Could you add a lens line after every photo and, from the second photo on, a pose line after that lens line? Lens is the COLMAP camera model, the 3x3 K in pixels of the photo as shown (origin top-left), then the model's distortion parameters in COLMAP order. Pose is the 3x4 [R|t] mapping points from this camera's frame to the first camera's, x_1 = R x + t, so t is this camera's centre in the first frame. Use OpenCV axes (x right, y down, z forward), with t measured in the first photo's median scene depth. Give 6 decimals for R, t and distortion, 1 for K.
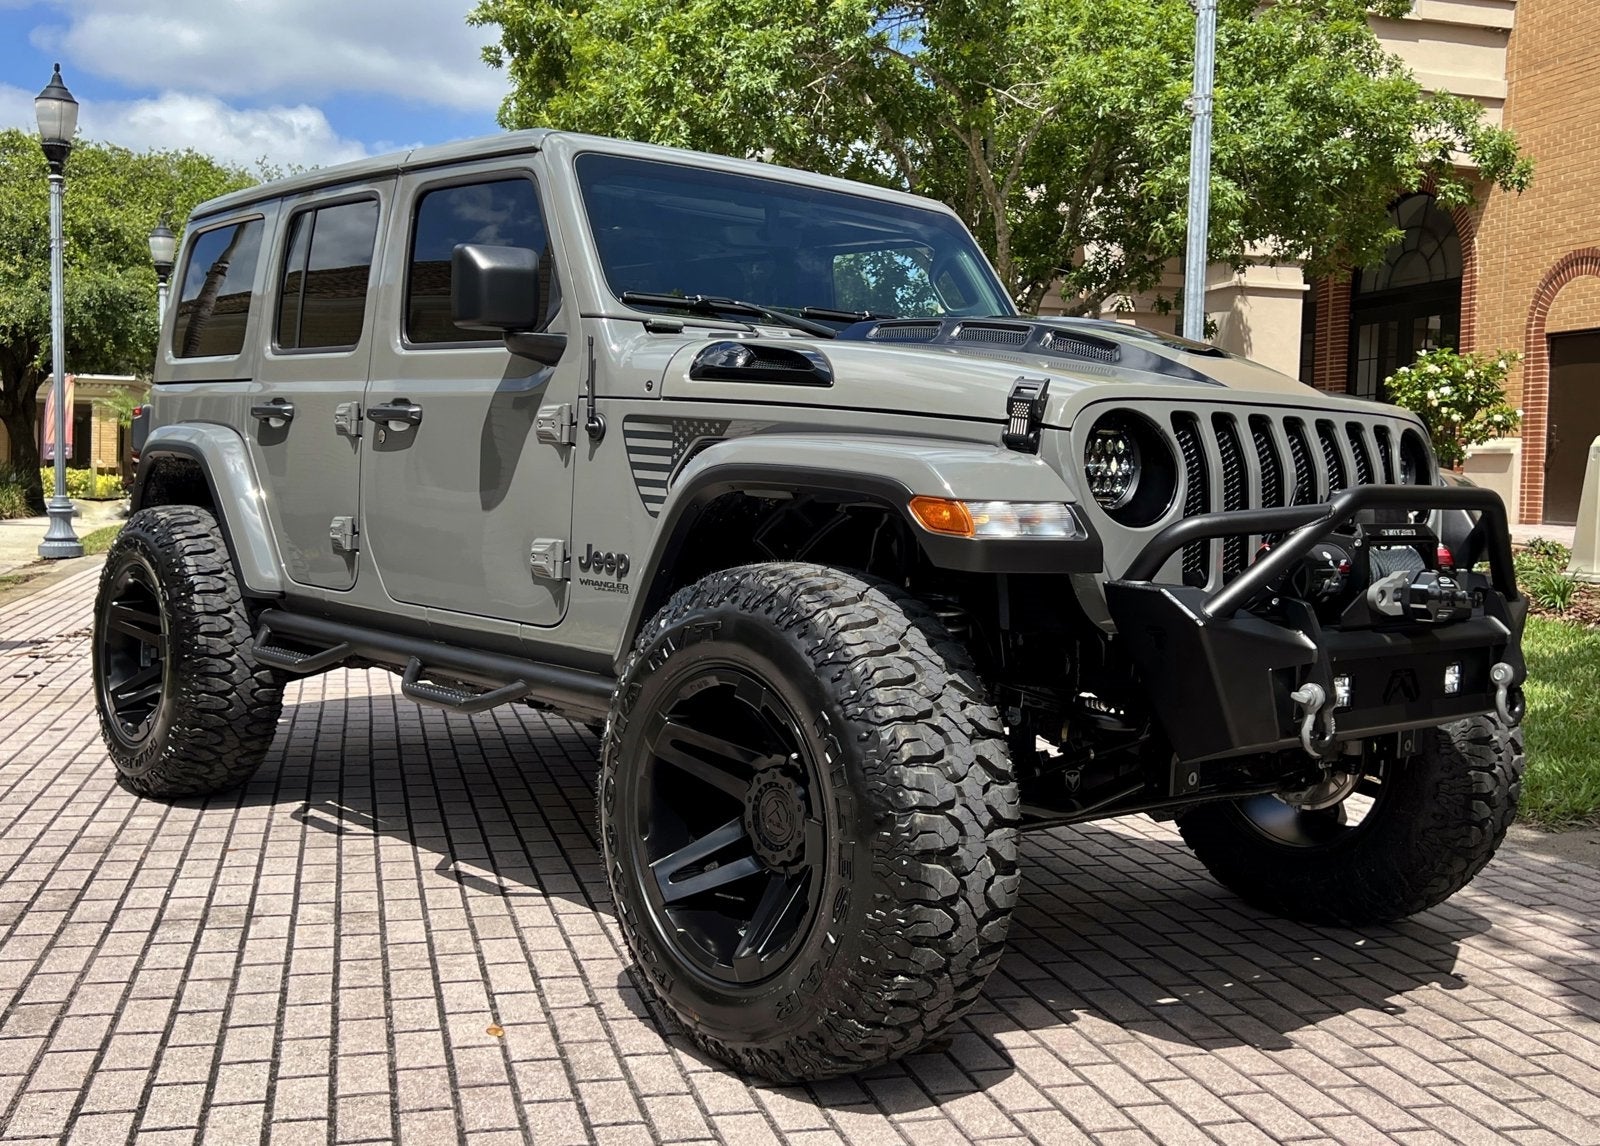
lens RADIAL K [[1562.2, 0, 802.1], [0, 1562.2, 566.7], [0, 0, 1]] dist [0.014881, 0.000000]
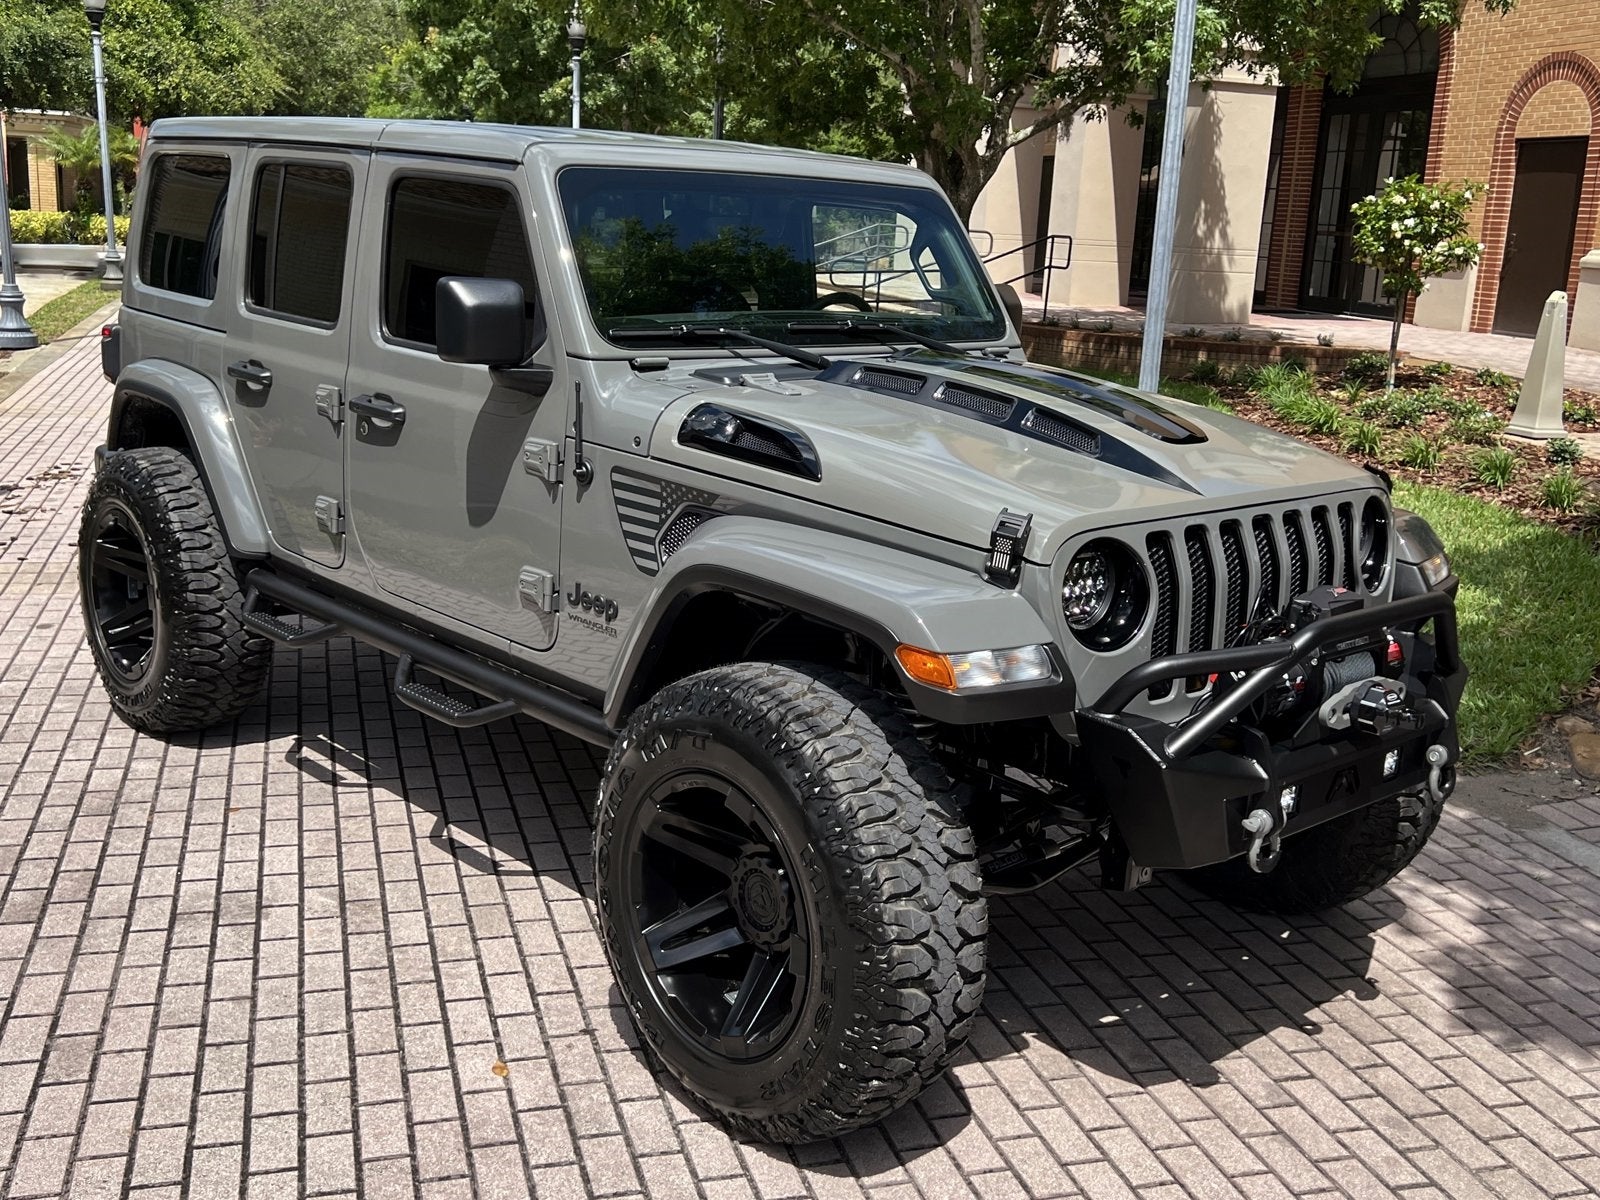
lens RADIAL K [[1535.4, 0, 805.0], [0, 1535.4, 595.4], [0, 0, 1]] dist [0.015131, 0.000000]
pose [[0.999365, 0.013995, 0.032758, -0.020258], [-0.019833, 0.982479, 0.185313, -0.207422], [-0.029590, -0.185845, 0.982133, -0.002808]]
